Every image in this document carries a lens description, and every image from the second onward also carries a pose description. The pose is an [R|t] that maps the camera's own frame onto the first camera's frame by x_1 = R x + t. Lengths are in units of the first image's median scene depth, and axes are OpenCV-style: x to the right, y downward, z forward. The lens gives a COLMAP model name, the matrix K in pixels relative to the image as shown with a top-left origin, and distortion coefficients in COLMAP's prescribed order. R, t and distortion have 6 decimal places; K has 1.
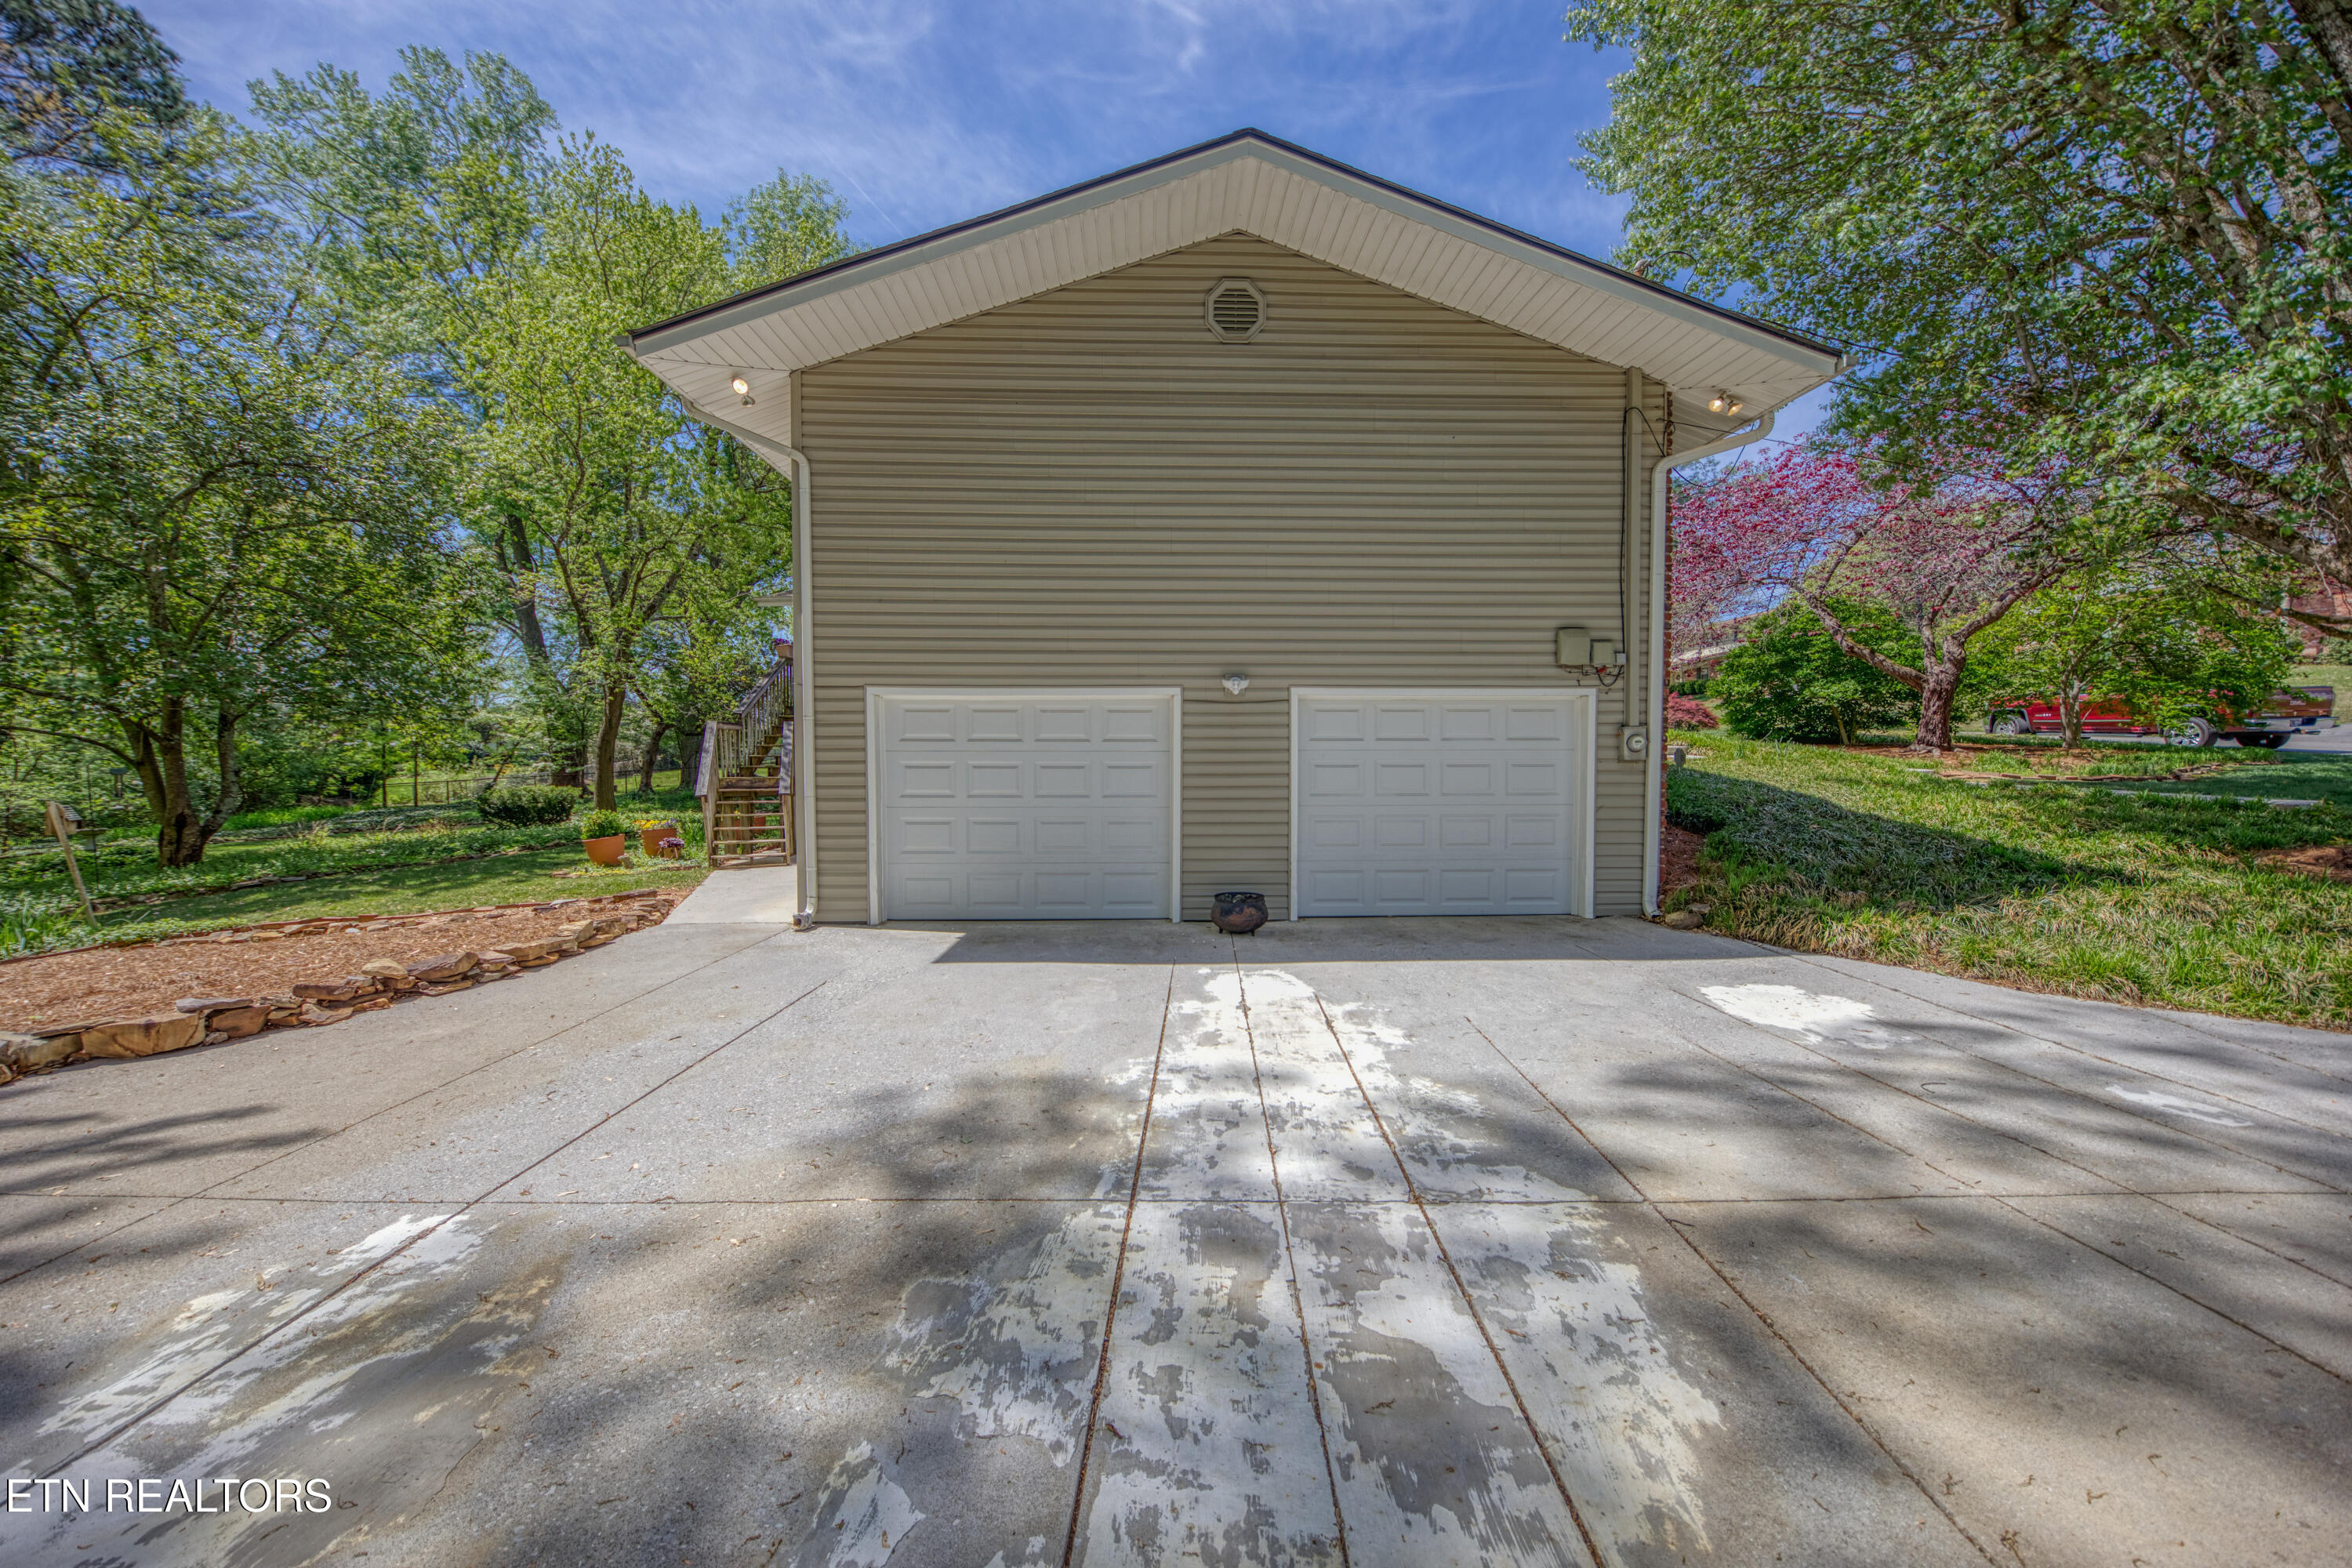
lens RADIAL K [[828.5, 0, 1222.4], [0, 828.5, 787.9], [0, 0, 1]] dist [-0.002054, -0.000321]
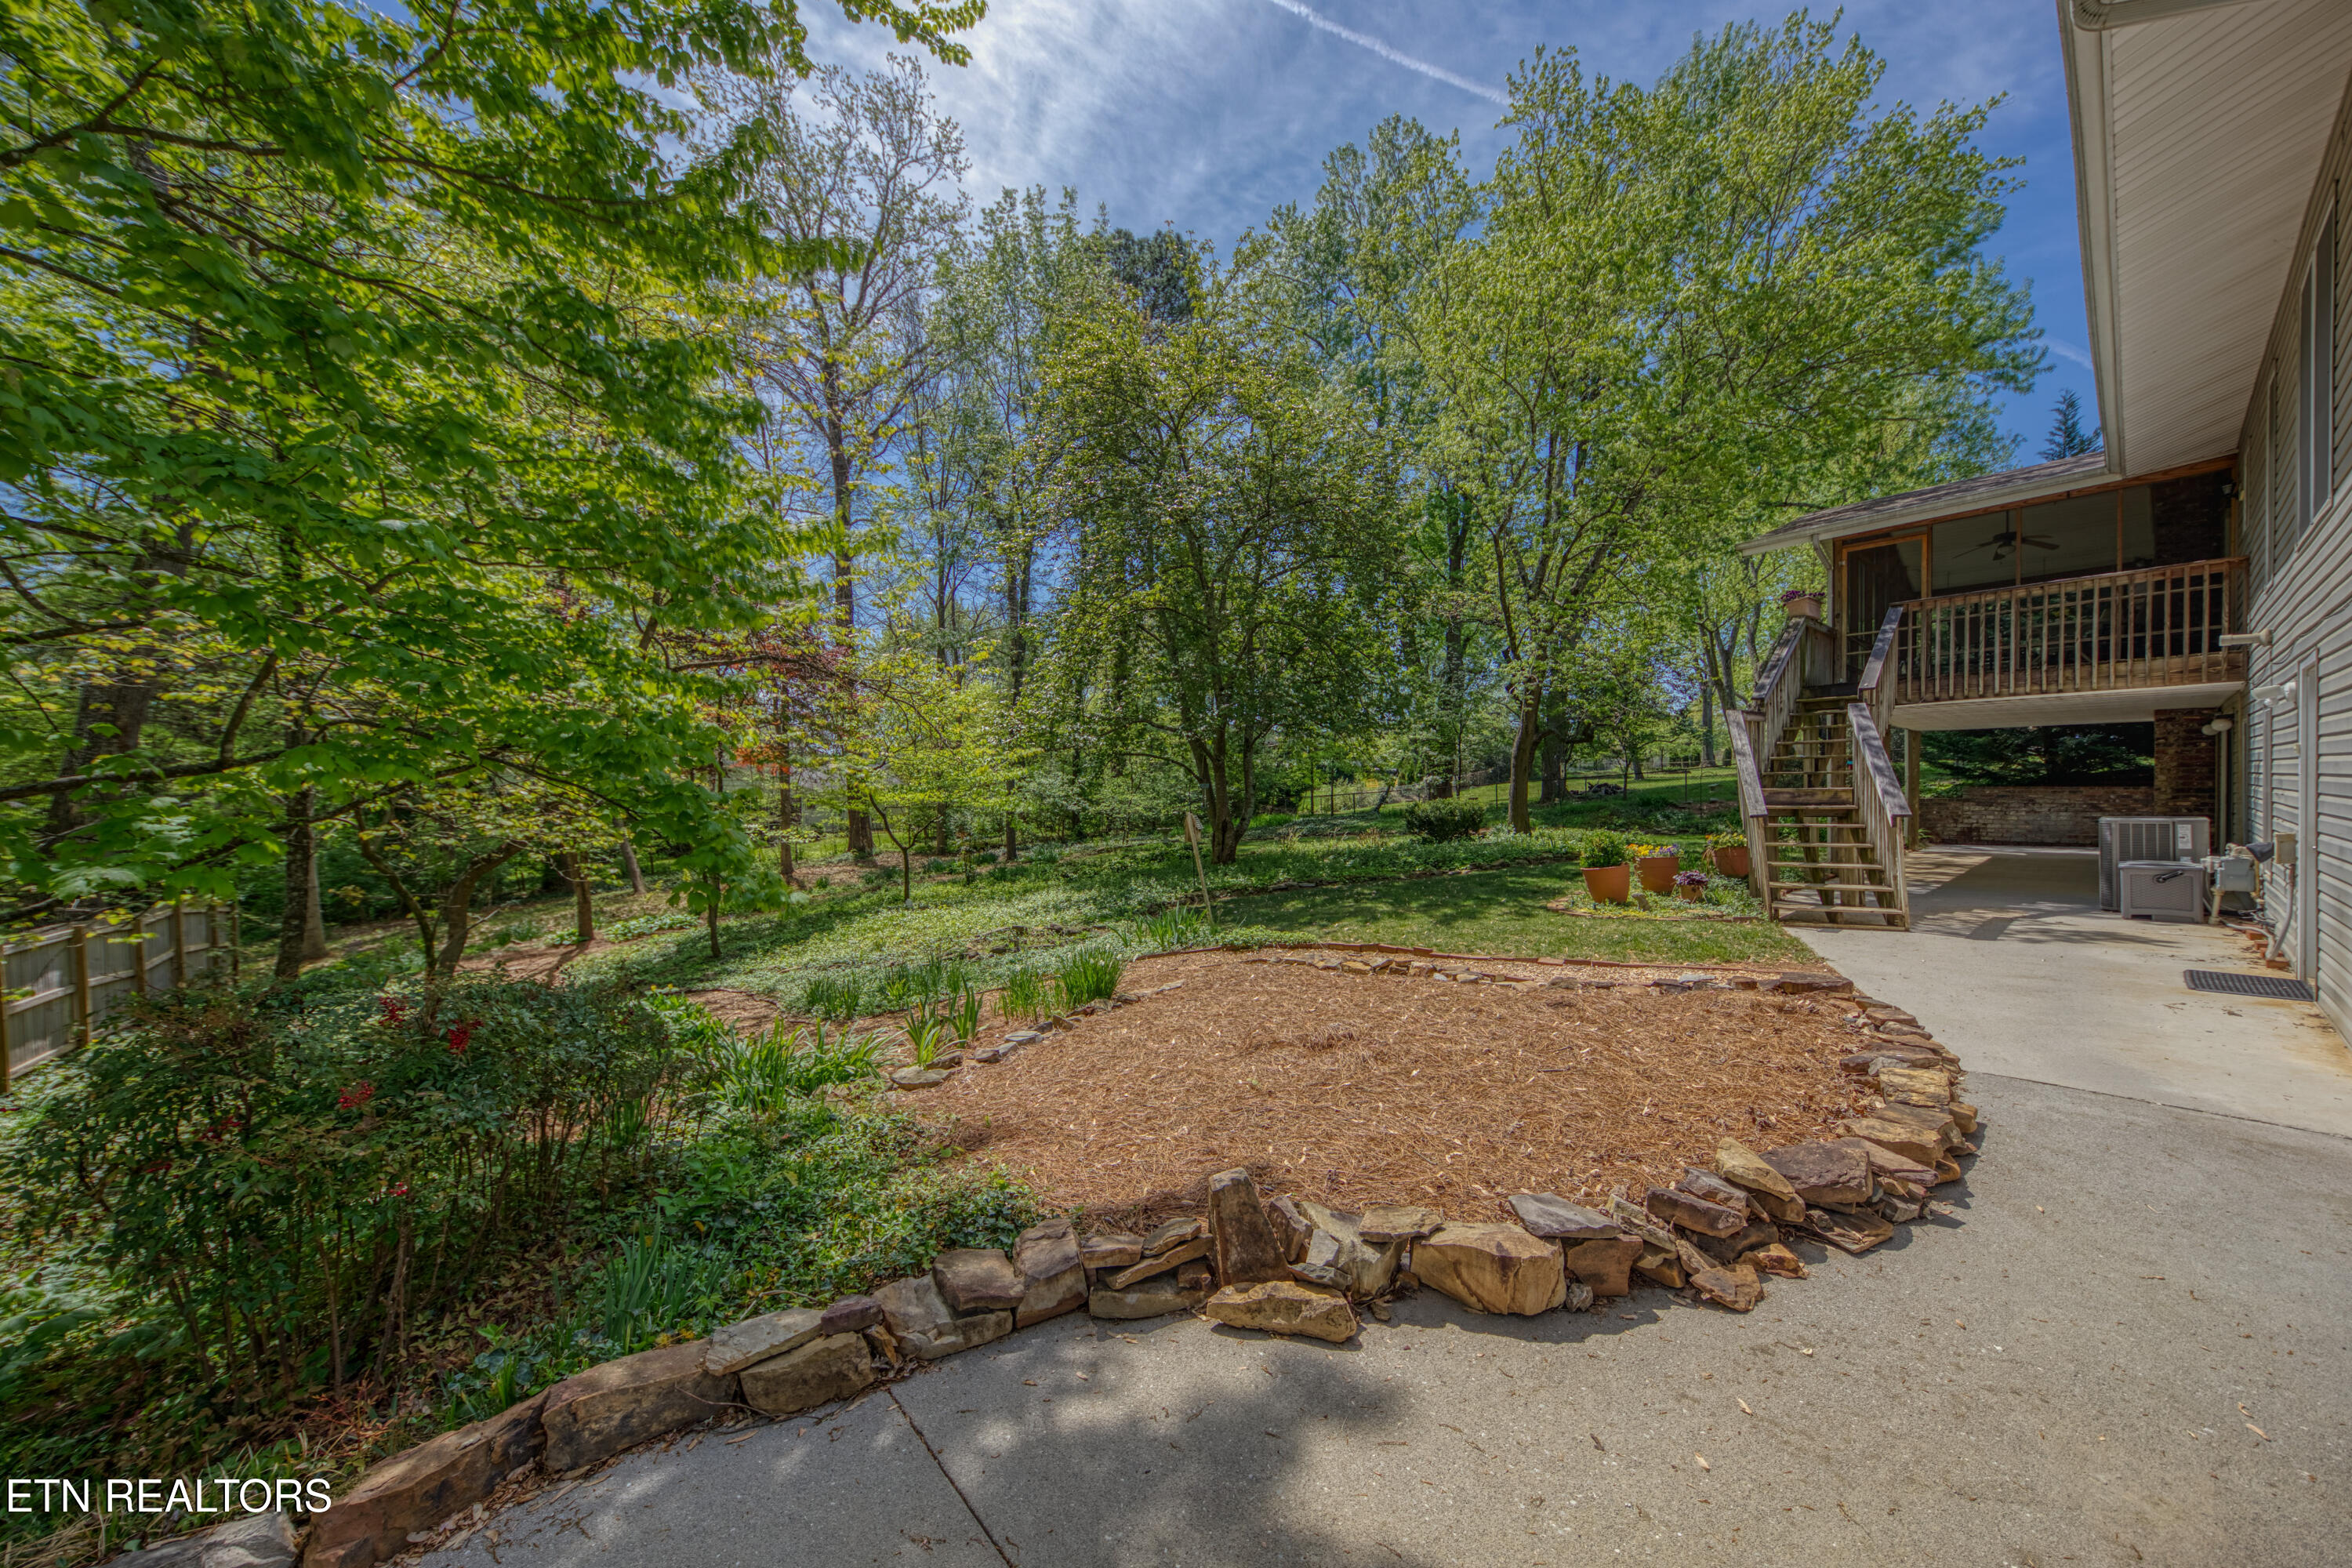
lens RADIAL K [[828.5, 0, 1222.4], [0, 828.5, 787.9], [0, 0, 1]] dist [-0.002054, -0.000321]
pose [[0.673204, -0.005499, -0.739437, -0.395536], [-0.000779, 0.999967, -0.008146, -0.005173], [0.739457, 0.006060, 0.673177, 0.192800]]
